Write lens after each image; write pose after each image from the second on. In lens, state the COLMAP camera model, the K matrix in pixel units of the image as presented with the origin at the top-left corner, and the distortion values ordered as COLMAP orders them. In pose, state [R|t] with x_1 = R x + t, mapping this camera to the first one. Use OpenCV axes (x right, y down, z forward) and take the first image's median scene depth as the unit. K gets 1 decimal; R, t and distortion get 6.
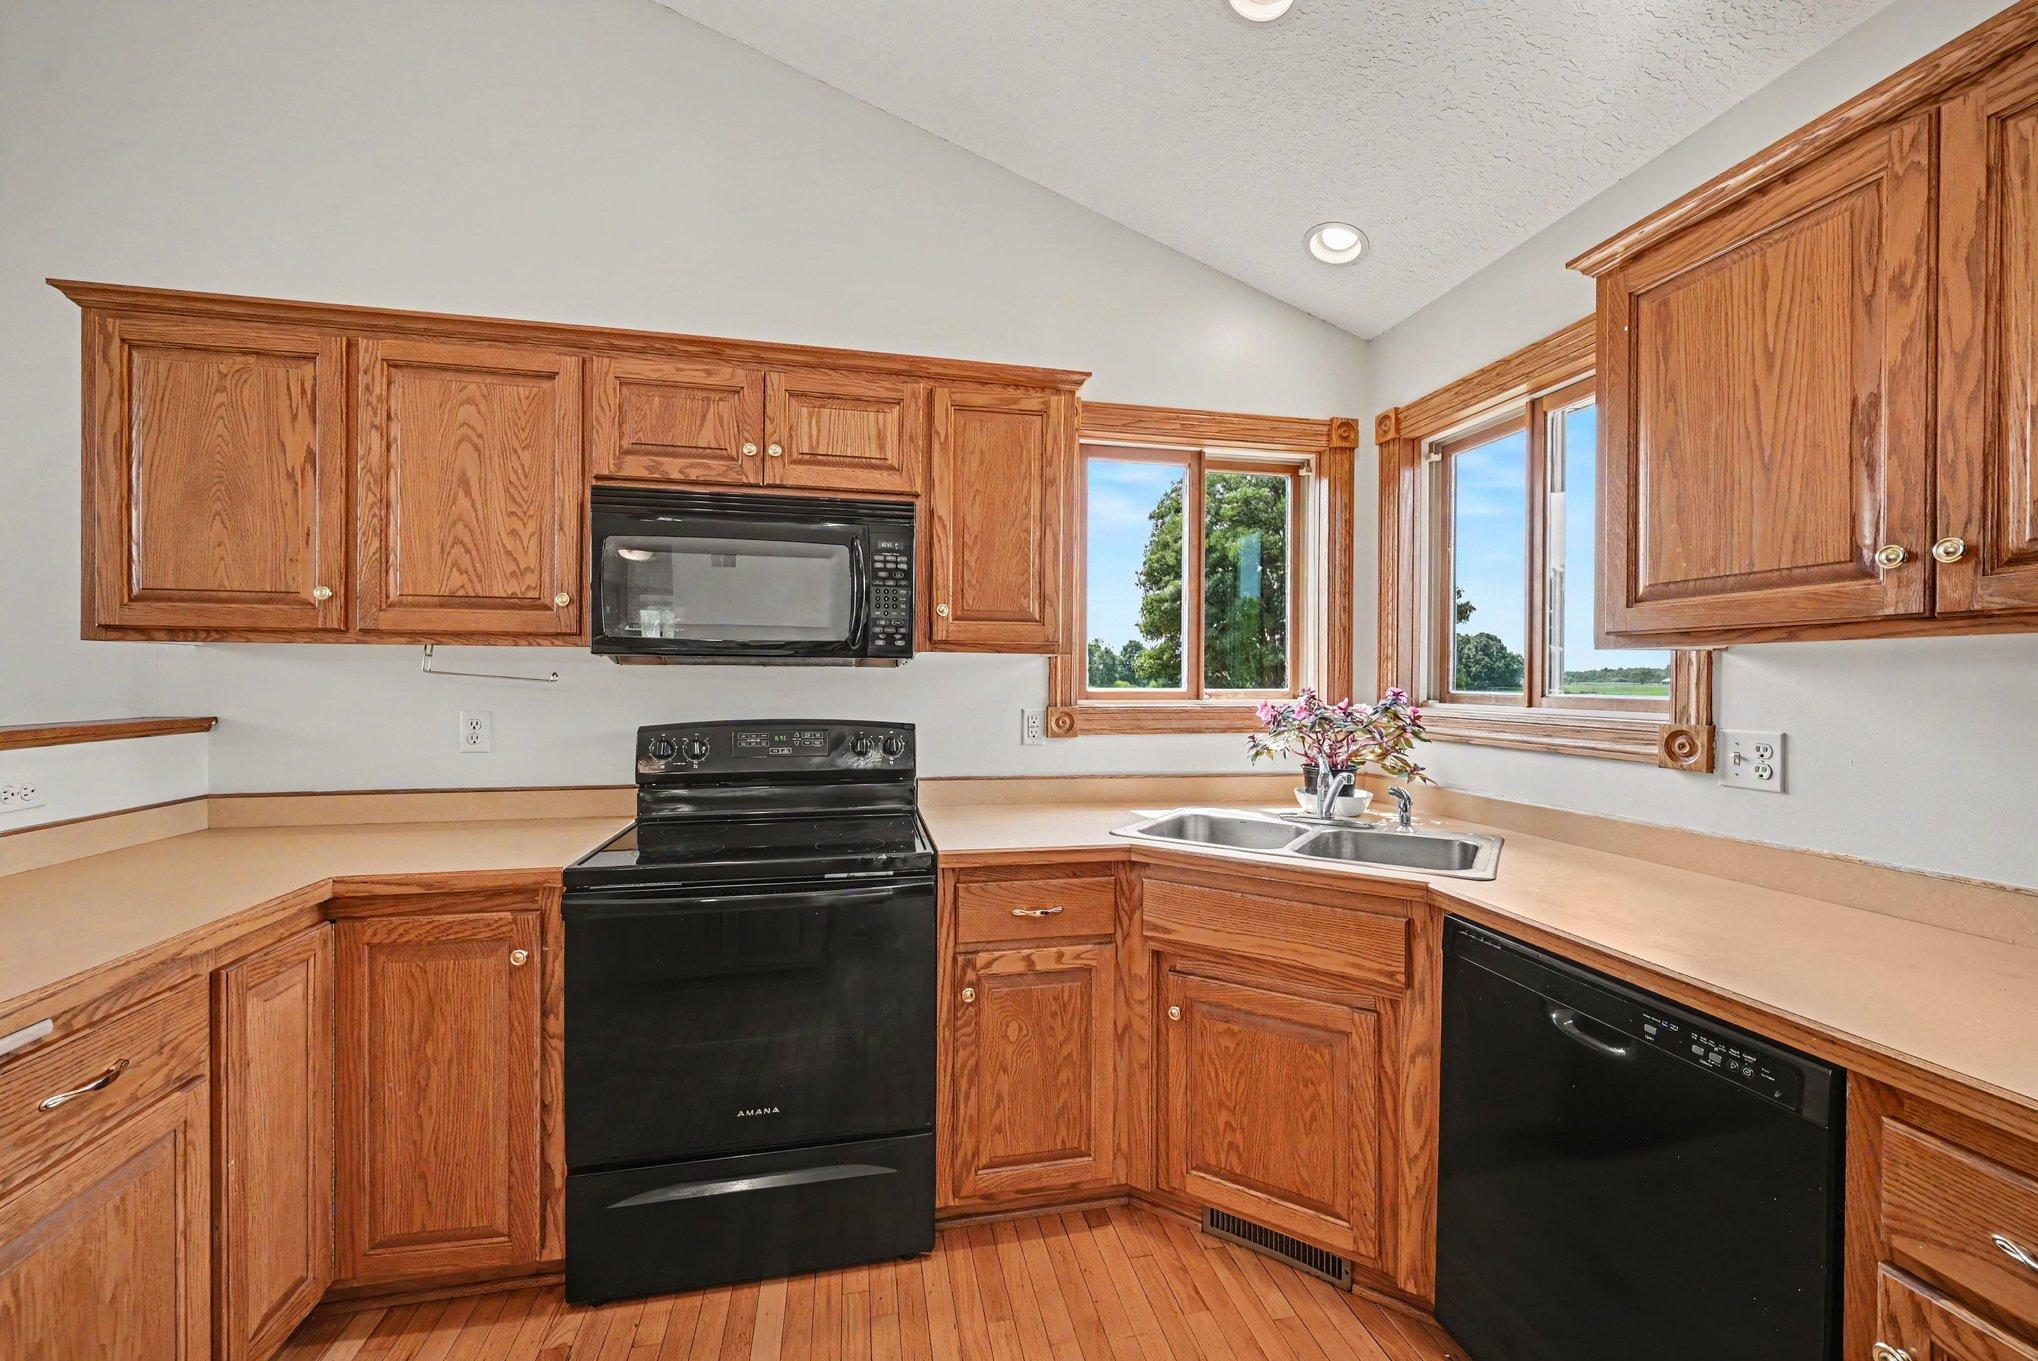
lens RADIAL K [[798.1, 0, 1023.7], [0, 798.1, 680.5], [0, 0, 1]] dist [-0.003723, -0.000258]
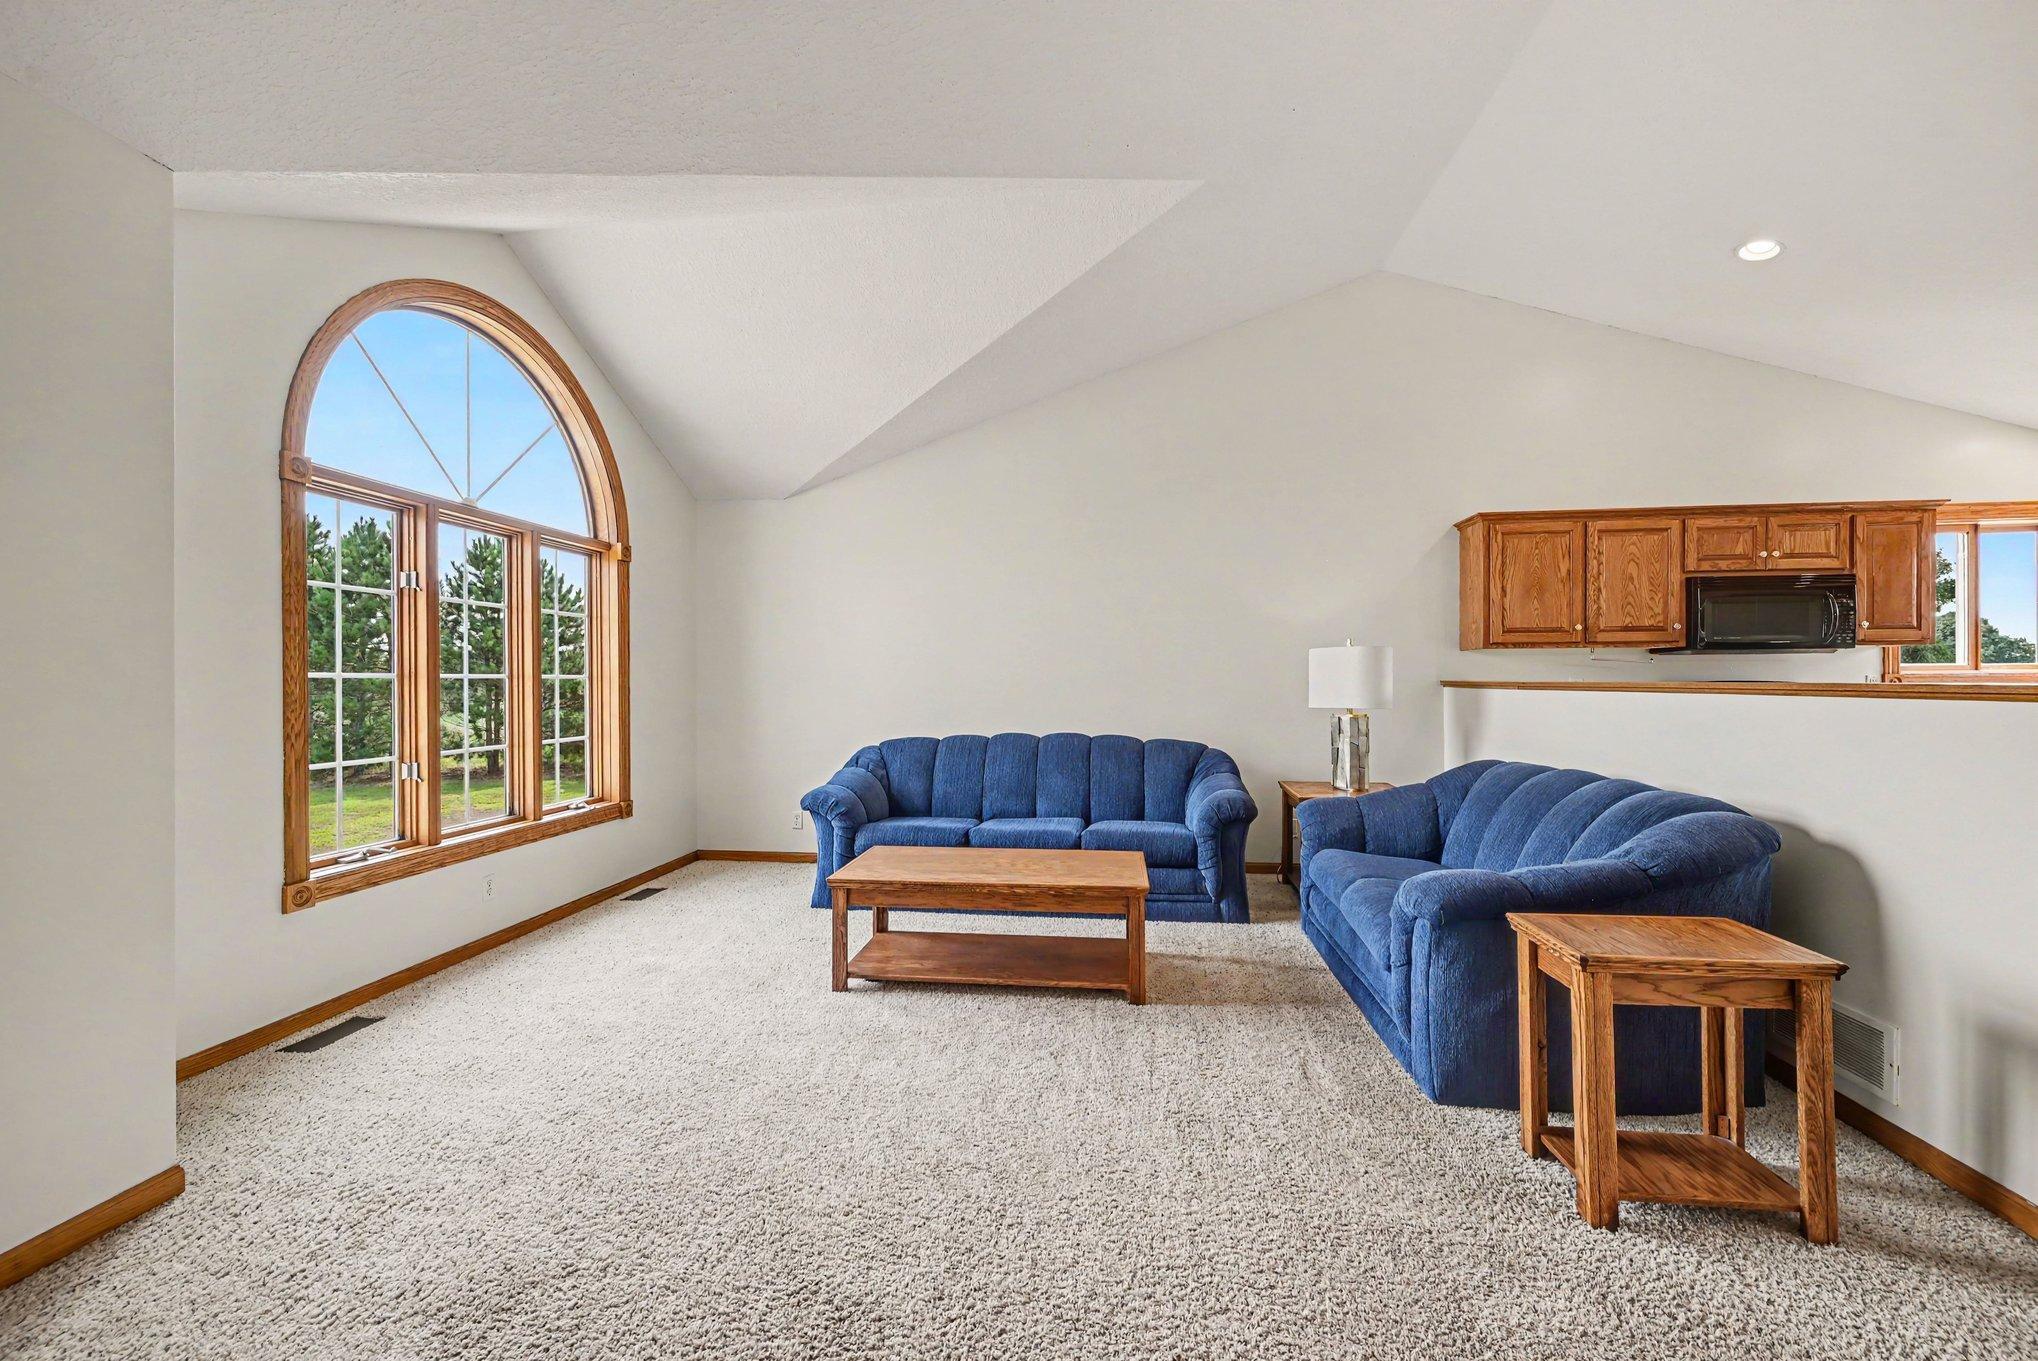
lens RADIAL K [[811.8, 0, 1010.4], [0, 811.8, 681.0], [0, 0, 1]] dist [-0.003828, 0.000082]
pose [[0.940680, -0.012654, -0.339059, -1.723545], [0.011937, 0.999920, -0.004199, 0.046281], [0.339085, -0.000098, 0.940756, -1.997226]]
